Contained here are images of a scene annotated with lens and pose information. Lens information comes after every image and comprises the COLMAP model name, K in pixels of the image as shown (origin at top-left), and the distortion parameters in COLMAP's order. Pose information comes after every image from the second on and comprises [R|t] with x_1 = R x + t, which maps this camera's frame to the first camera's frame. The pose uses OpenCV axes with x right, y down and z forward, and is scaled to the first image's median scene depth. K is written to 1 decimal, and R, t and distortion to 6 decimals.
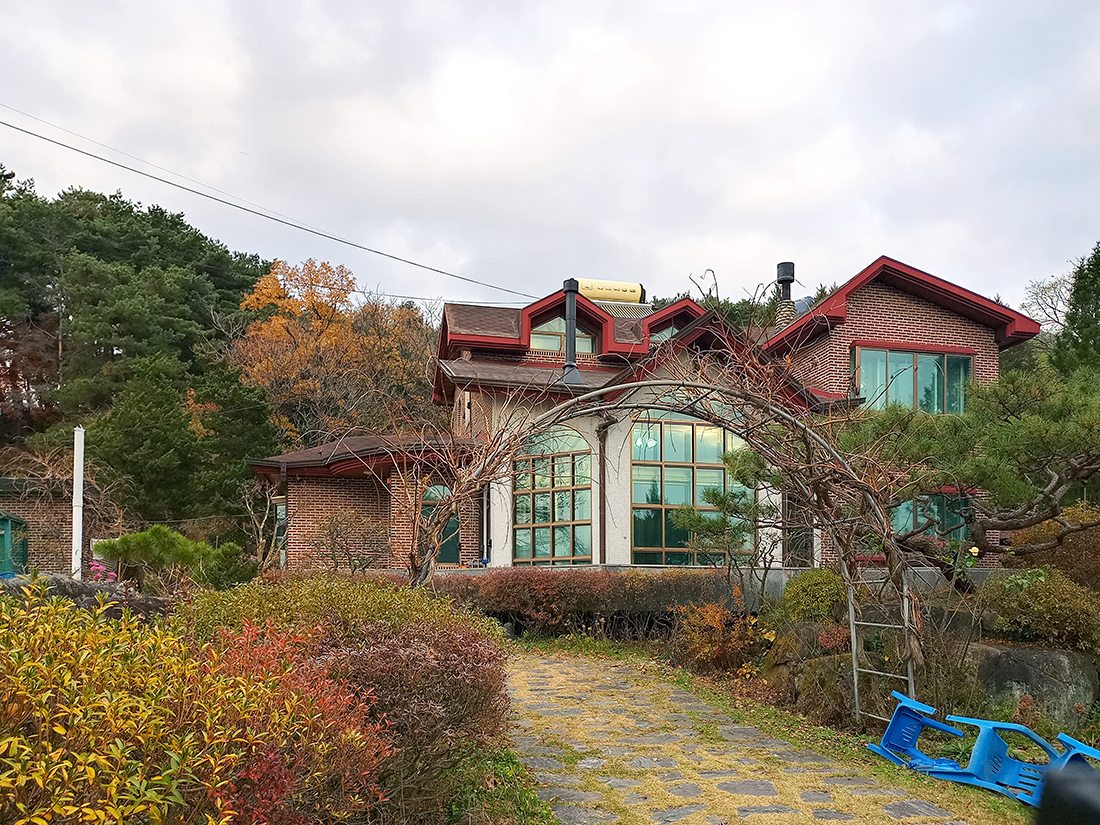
lens RADIAL K [[1070.2, 0, 550.0], [0, 1070.2, 412.5], [0, 0, 1]] dist [0.016697, 0.010692]
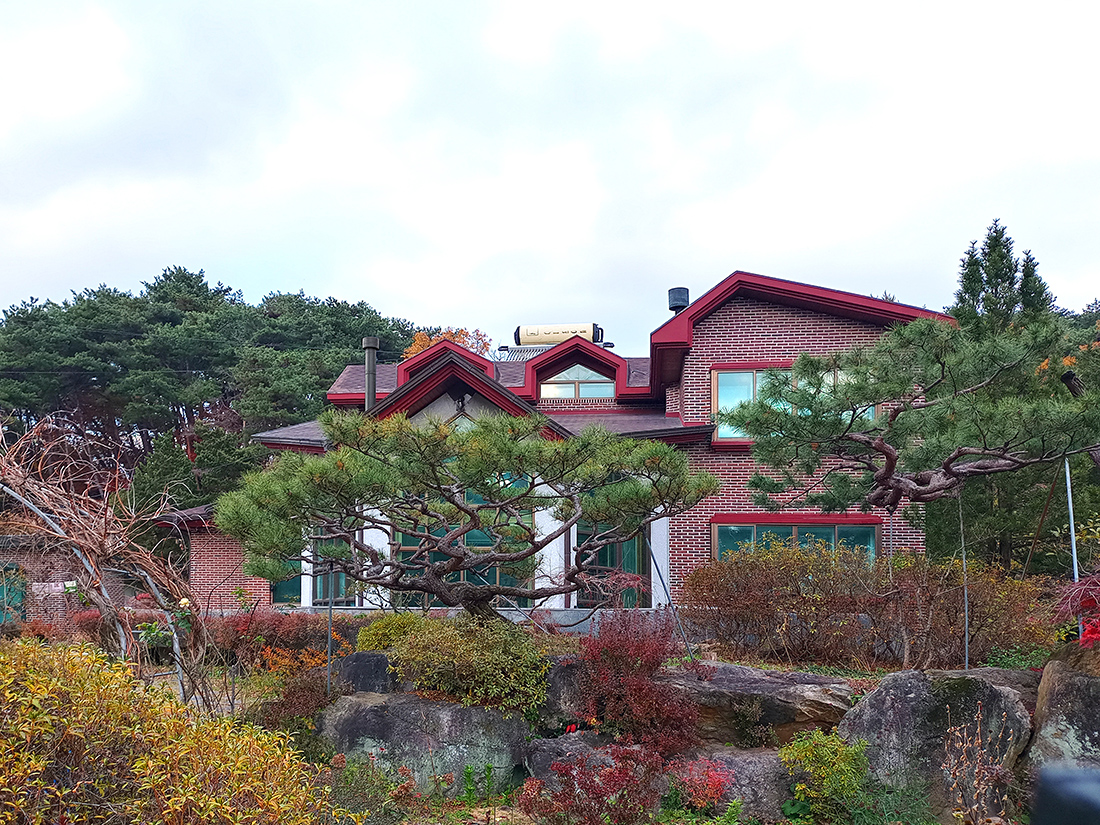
lens RADIAL K [[1070.2, 0, 550.0], [0, 1070.2, 412.5], [0, 0, 1]] dist [0.016697, 0.010692]
pose [[0.863554, -0.064784, -0.500078, 0.487489], [0.040273, 0.997406, -0.059667, 0.015066], [0.502646, 0.031386, 0.863923, 0.118563]]
